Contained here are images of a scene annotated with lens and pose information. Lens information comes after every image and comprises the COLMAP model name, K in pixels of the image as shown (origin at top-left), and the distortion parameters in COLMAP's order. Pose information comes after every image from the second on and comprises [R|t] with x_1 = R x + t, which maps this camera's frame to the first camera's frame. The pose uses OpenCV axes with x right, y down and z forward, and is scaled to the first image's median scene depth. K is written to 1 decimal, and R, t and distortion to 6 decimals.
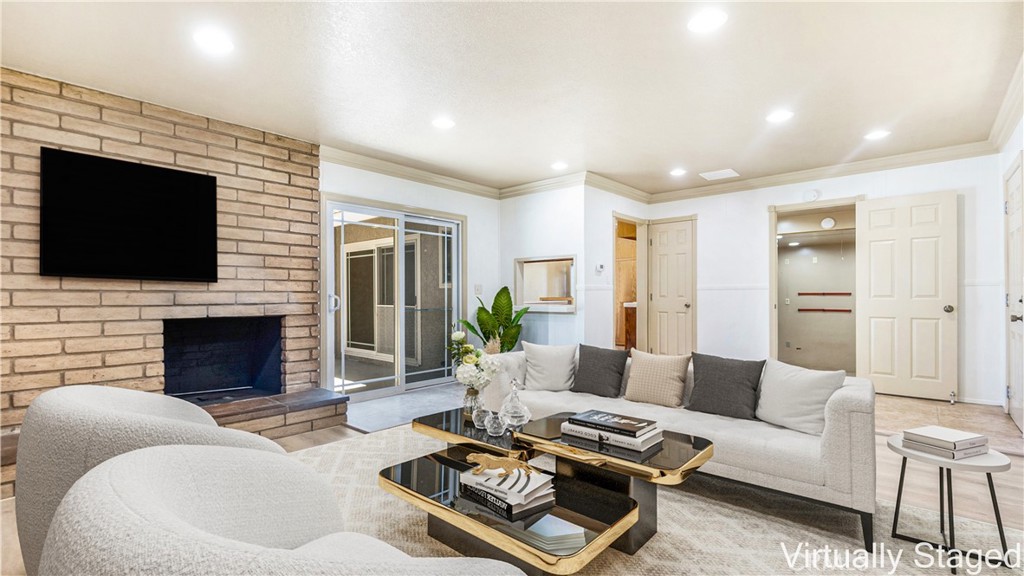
lens RADIAL K [[458.1, 0, 511.5], [0, 458.1, 294.1], [0, 0, 1]] dist [0.002701, 0.000366]
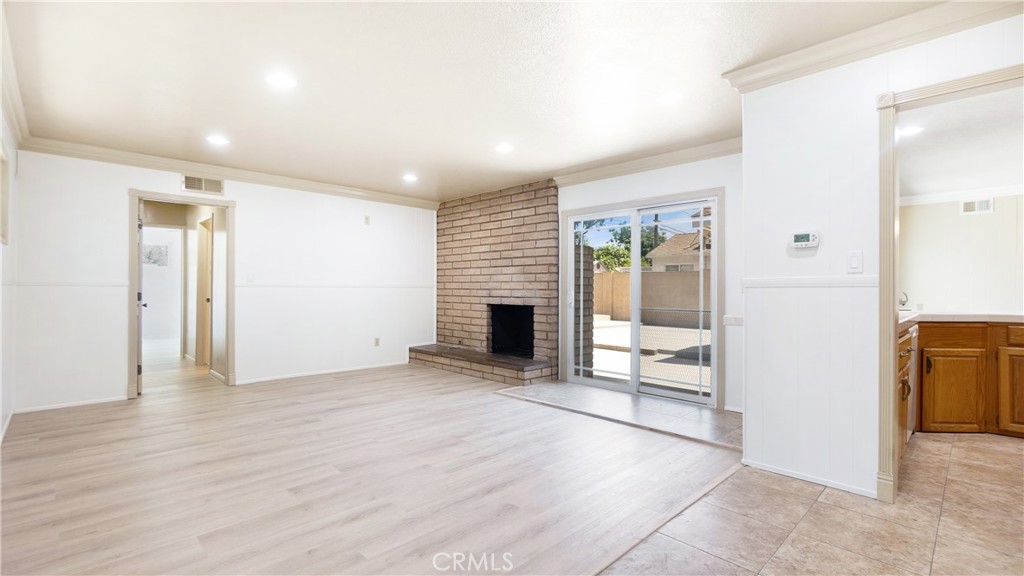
lens RADIAL K [[458.1, 0, 508.0], [0, 458.1, 287.4], [0, 0, 1]] dist [0.002701, 0.000366]
pose [[-0.058975, -0.001806, -0.998258, 0.948487], [-0.000784, 0.999998, -0.001763, -0.008966], [0.998259, 0.000679, -0.058977, 0.998238]]
